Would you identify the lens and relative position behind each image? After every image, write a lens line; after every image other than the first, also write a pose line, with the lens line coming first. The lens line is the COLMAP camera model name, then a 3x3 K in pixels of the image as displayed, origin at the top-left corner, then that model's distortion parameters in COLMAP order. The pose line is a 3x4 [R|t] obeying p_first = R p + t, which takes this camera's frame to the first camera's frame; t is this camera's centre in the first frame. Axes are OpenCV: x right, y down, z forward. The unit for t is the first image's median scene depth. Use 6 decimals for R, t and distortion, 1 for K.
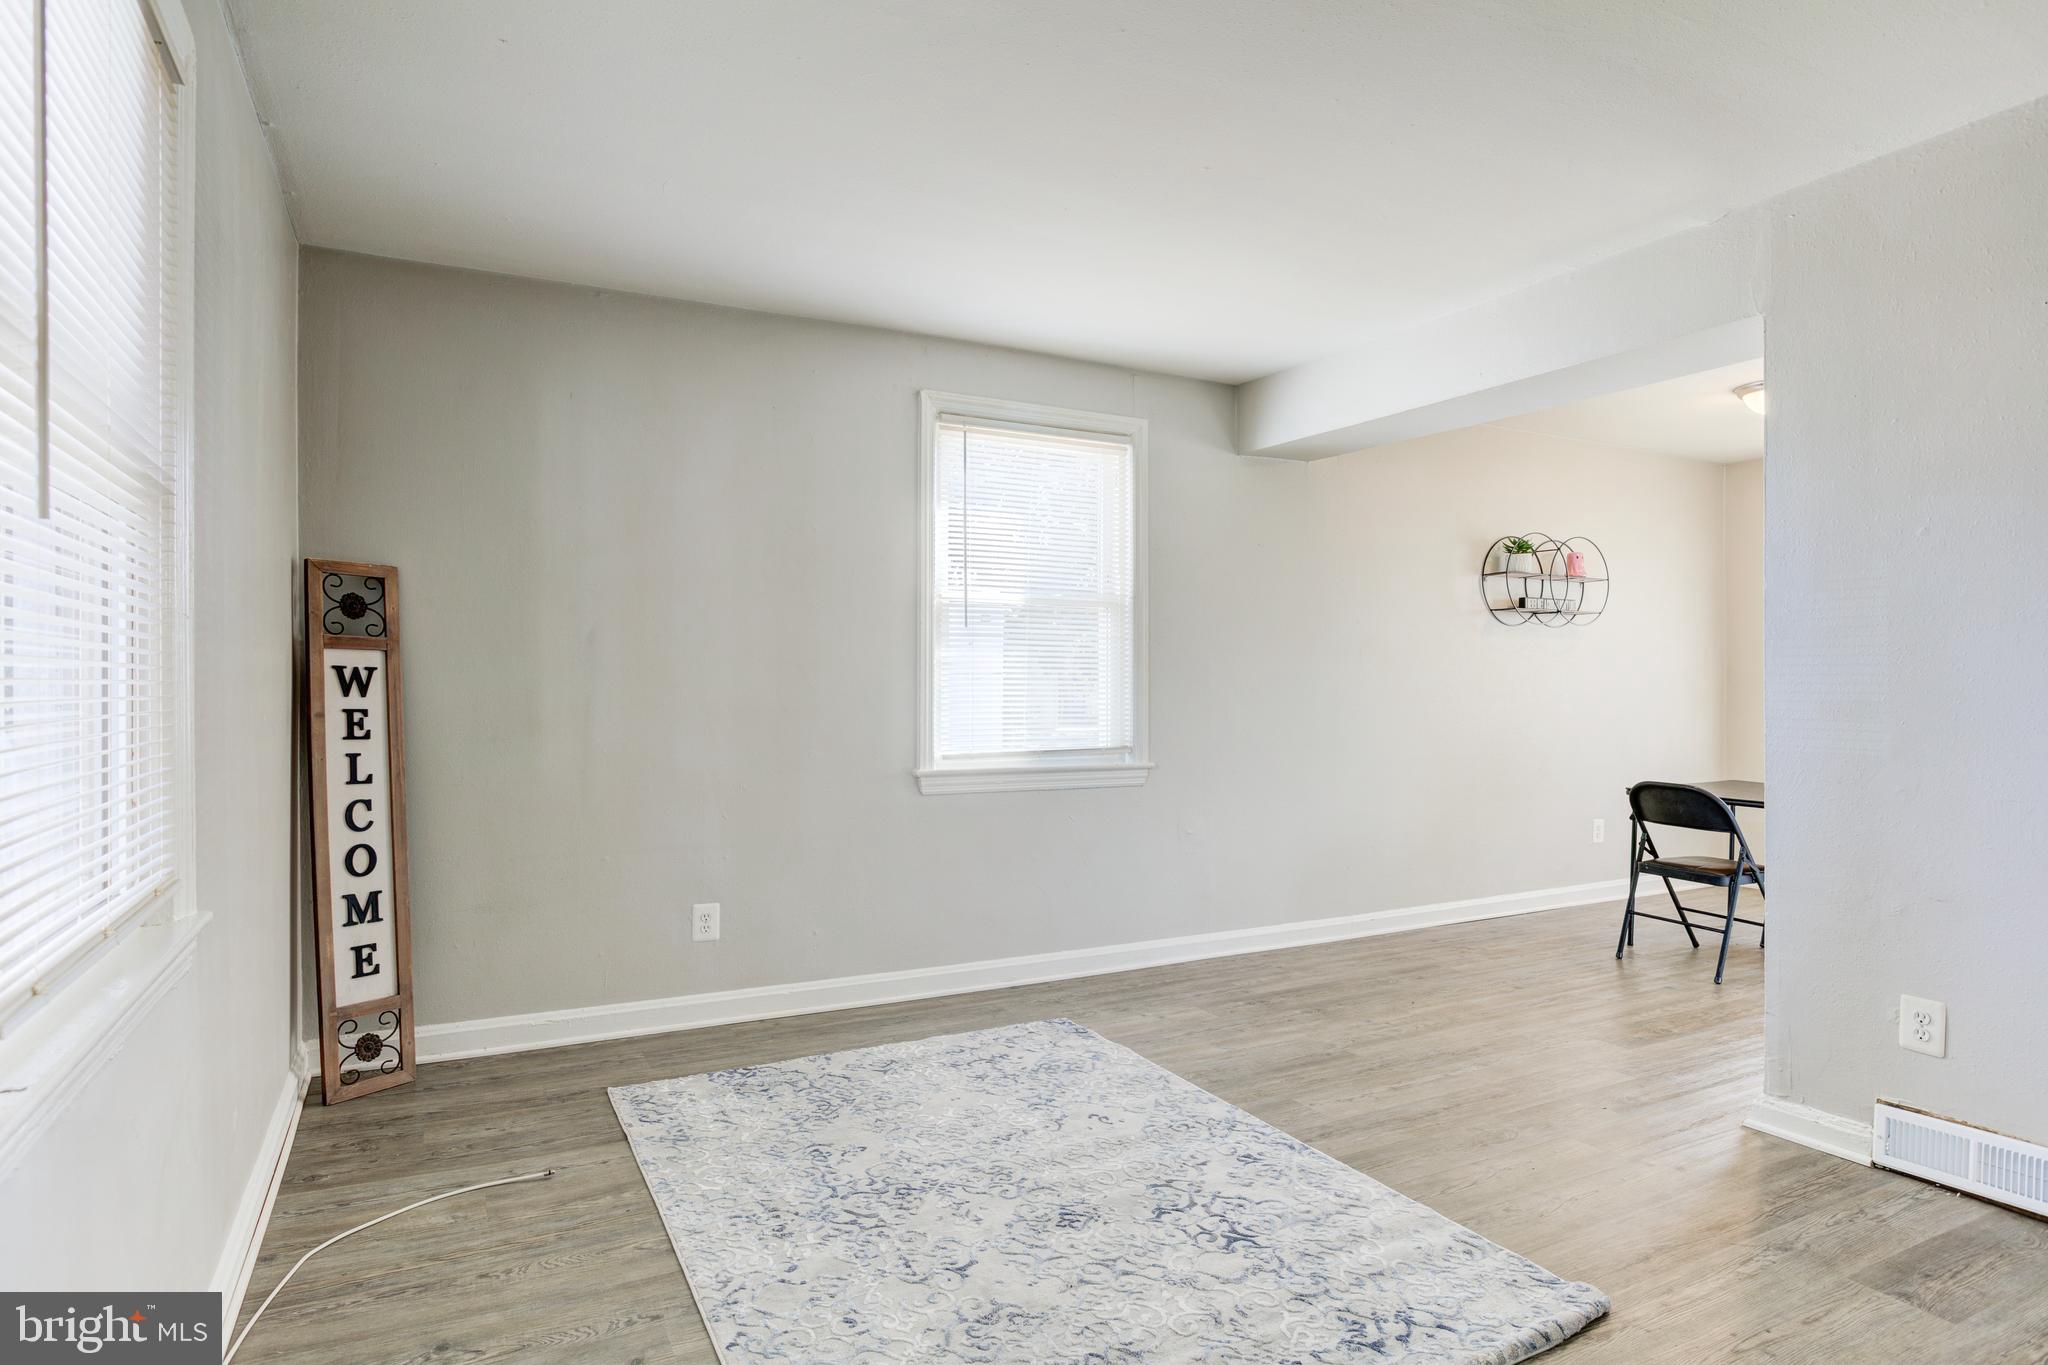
lens RADIAL K [[1120.6, 0, 1012.5], [0, 1120.6, 680.9], [0, 0, 1]] dist [-0.049080, 0.026527]
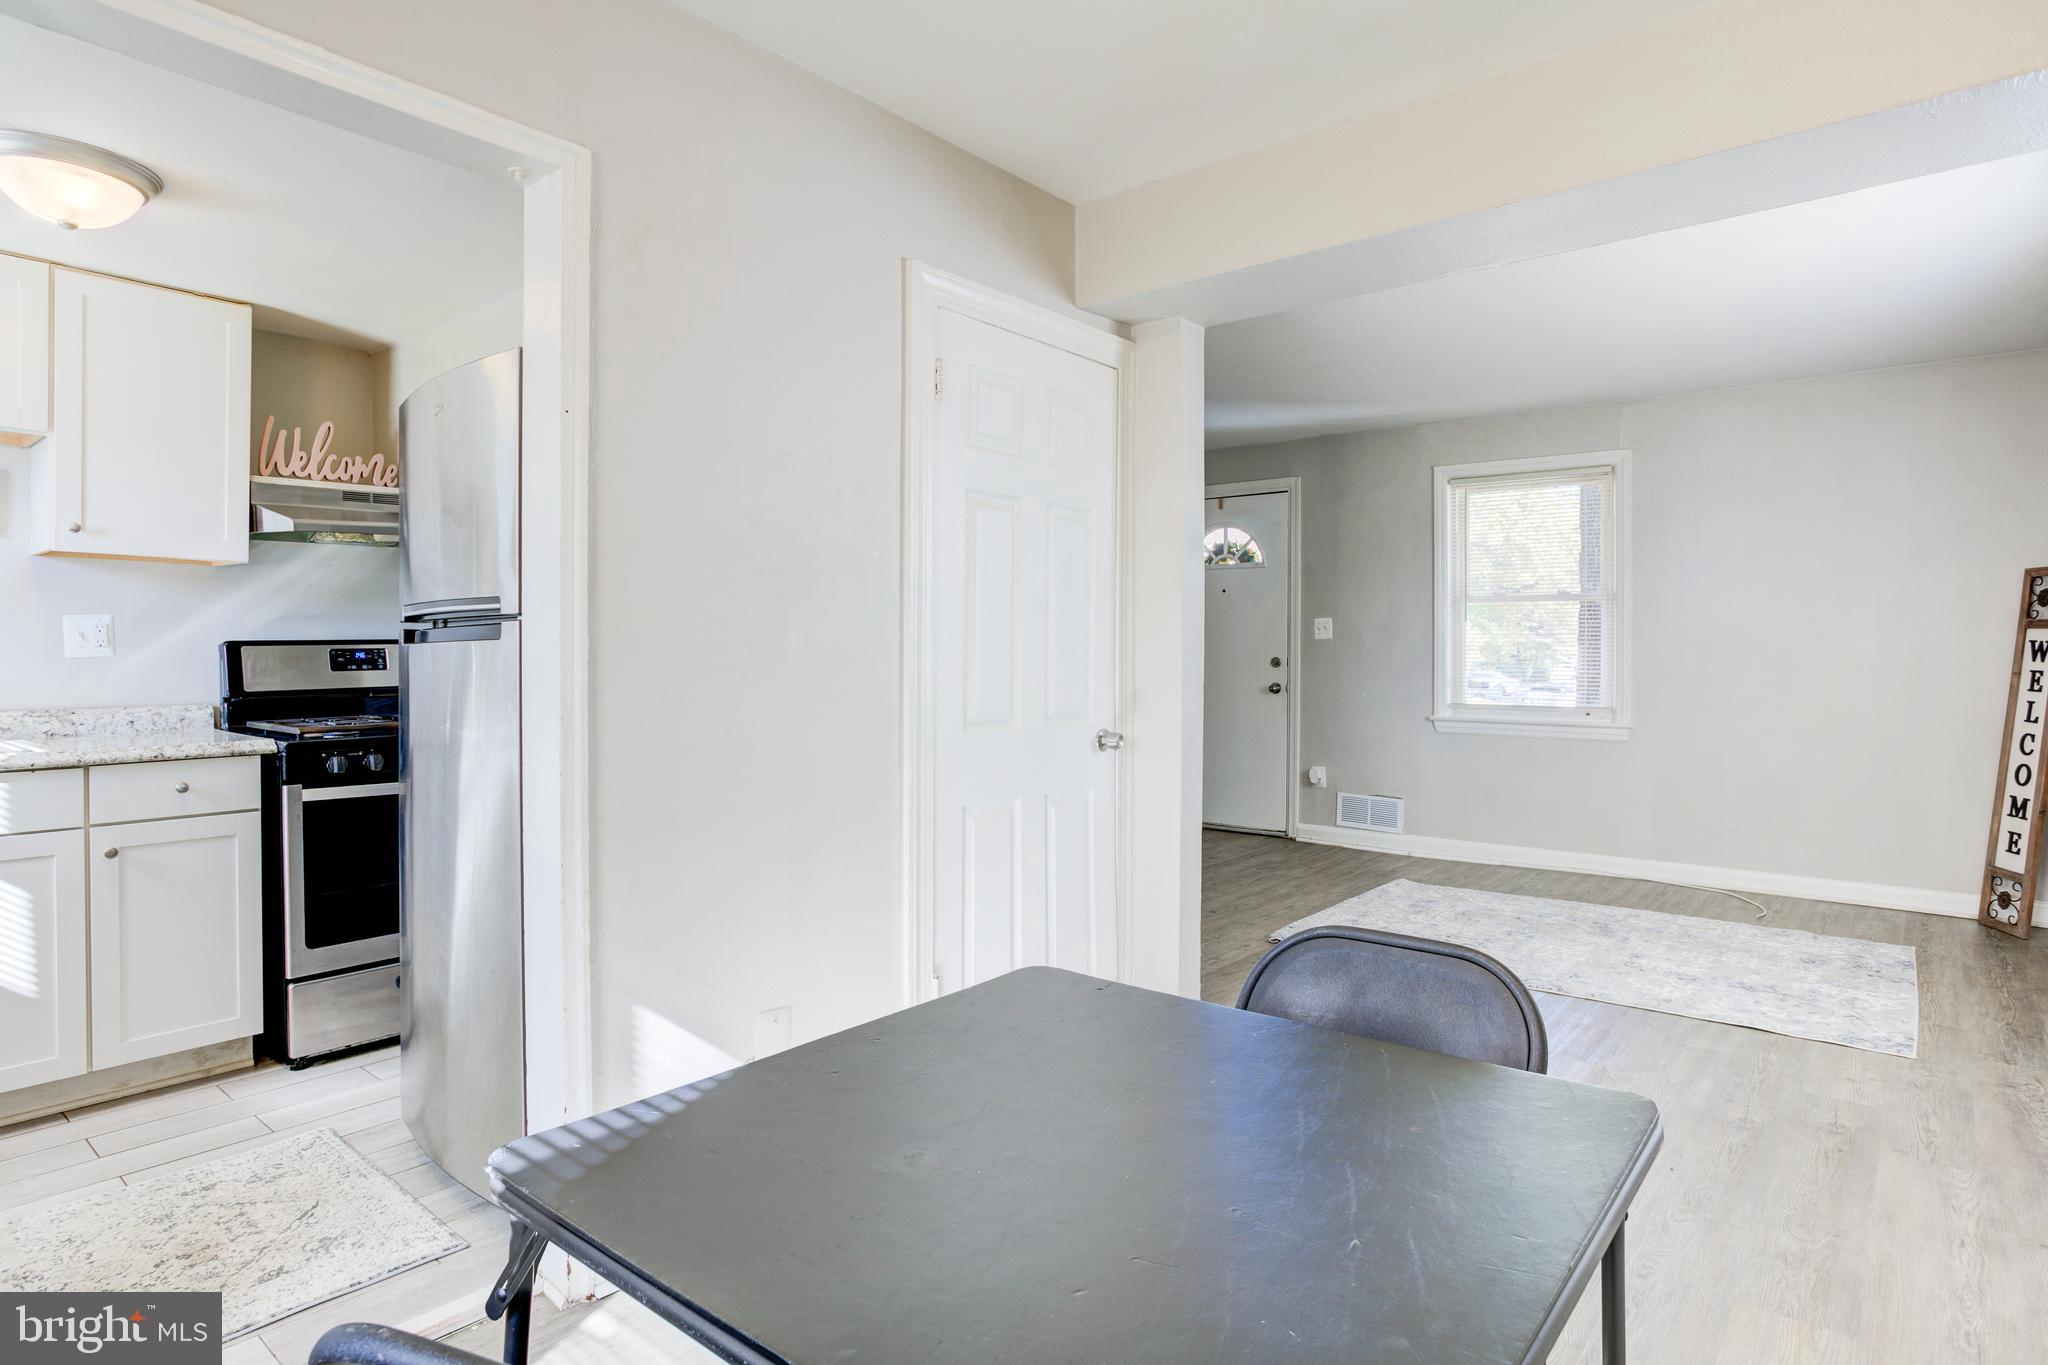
lens RADIAL K [[1120.6, 0, 1023.4], [0, 1120.6, 654.0], [0, 0, 1]] dist [-0.049080, 0.026527]
pose [[-0.914390, 0.001921, -0.404830, 1.184535], [-0.000233, 0.999986, 0.005273, -0.002841], [0.404834, 0.004916, -0.914377, 1.778224]]
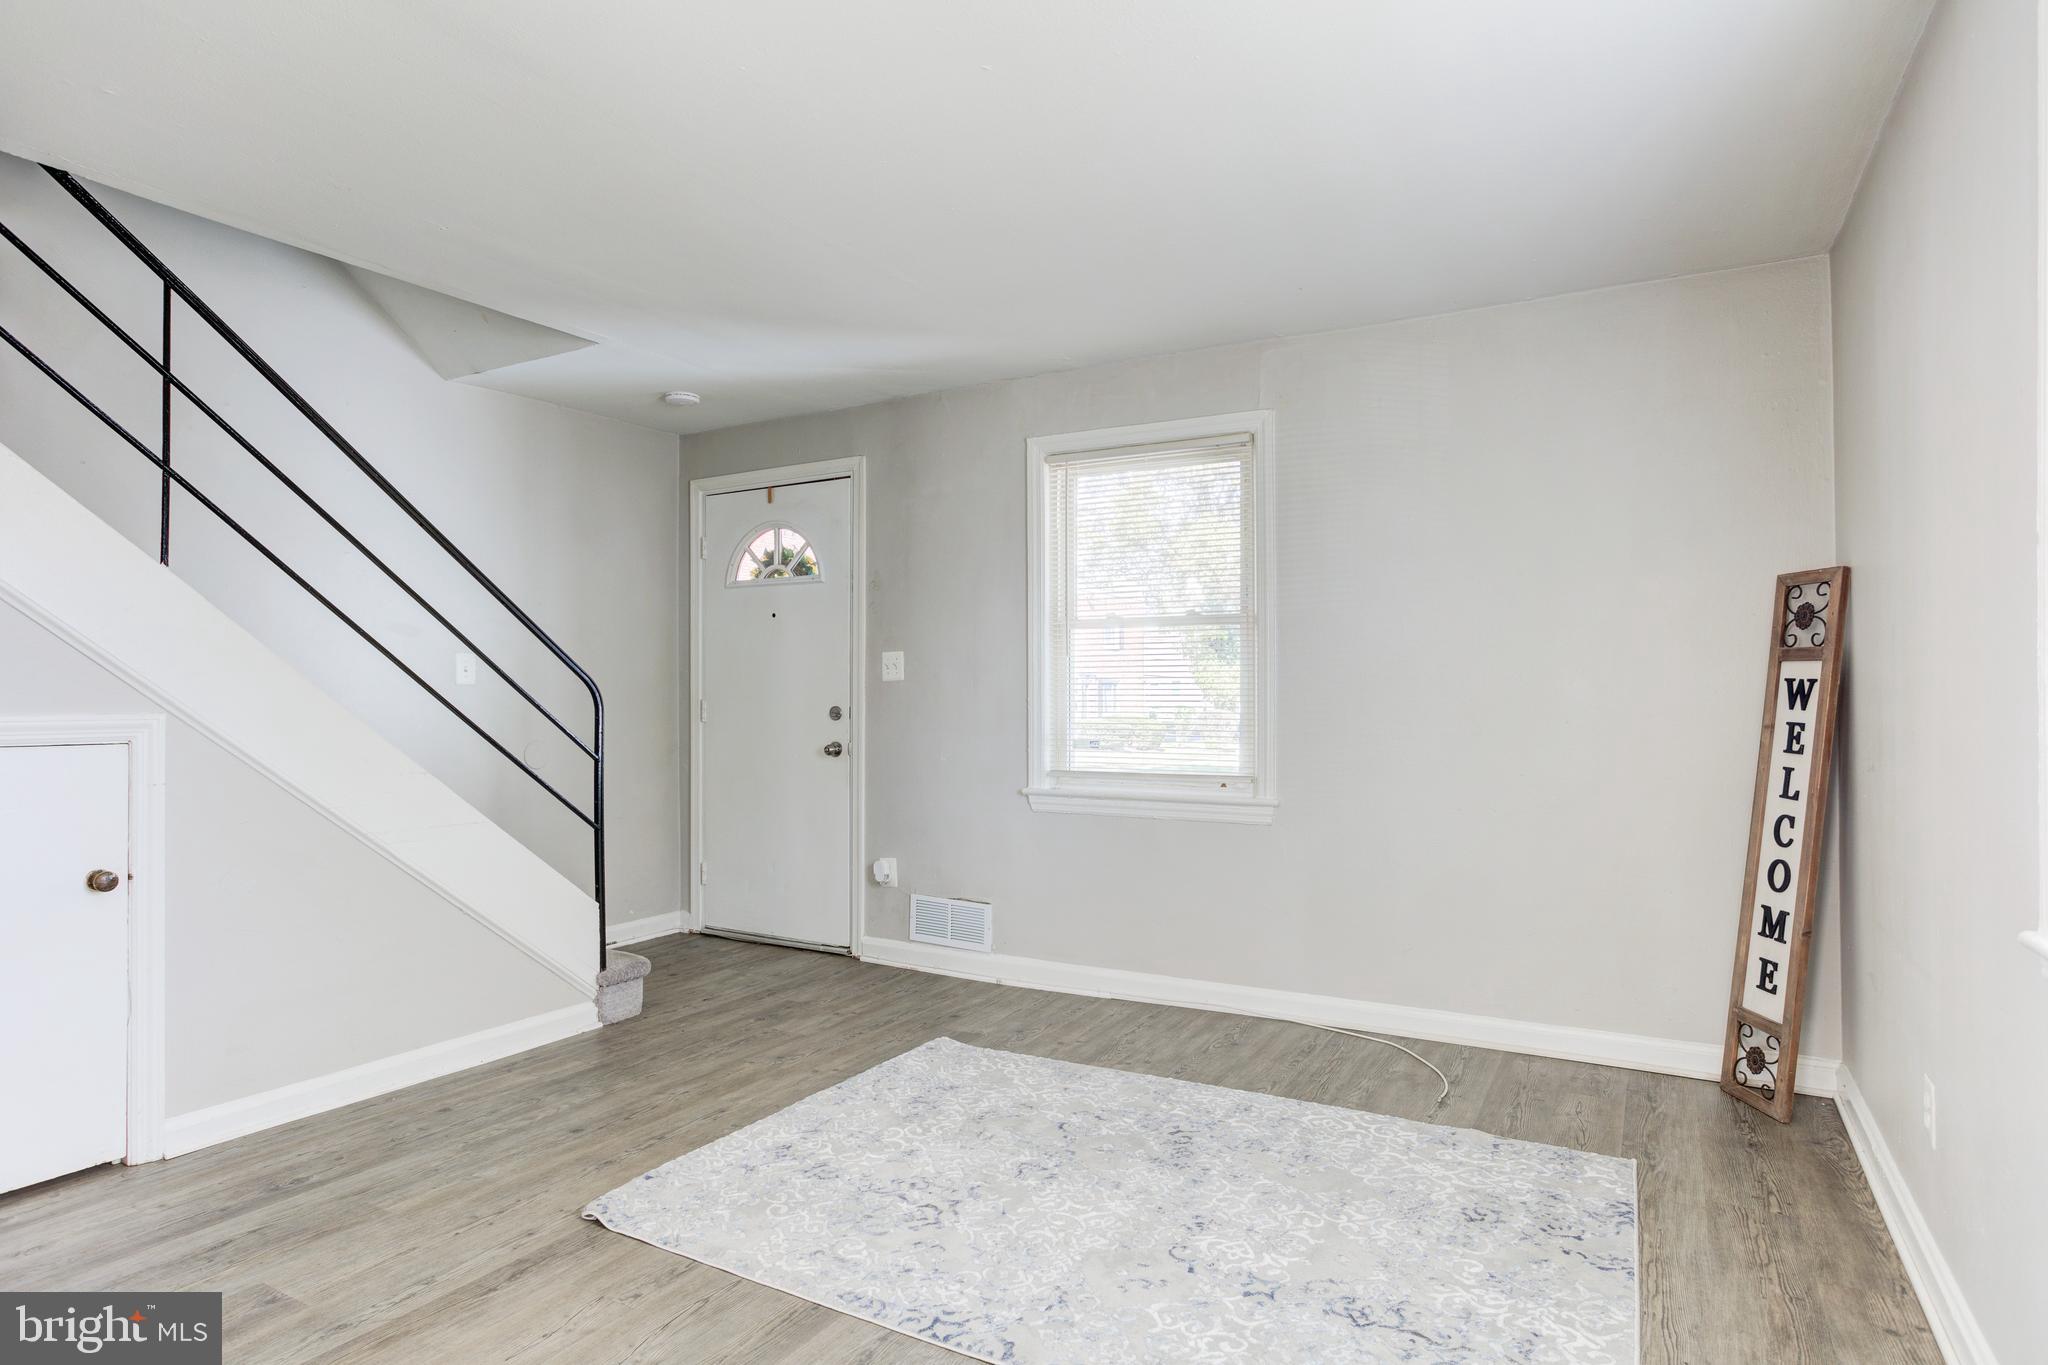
lens RADIAL K [[1120.6, 0, 1015.3], [0, 1120.6, 692.0], [0, 0, 1]] dist [-0.049080, 0.026527]
pose [[-0.835941, 0.000217, -0.548819, 0.515987], [0.002253, 0.999993, -0.003036, 0.000177], [0.548814, -0.003774, -0.835936, 1.444891]]
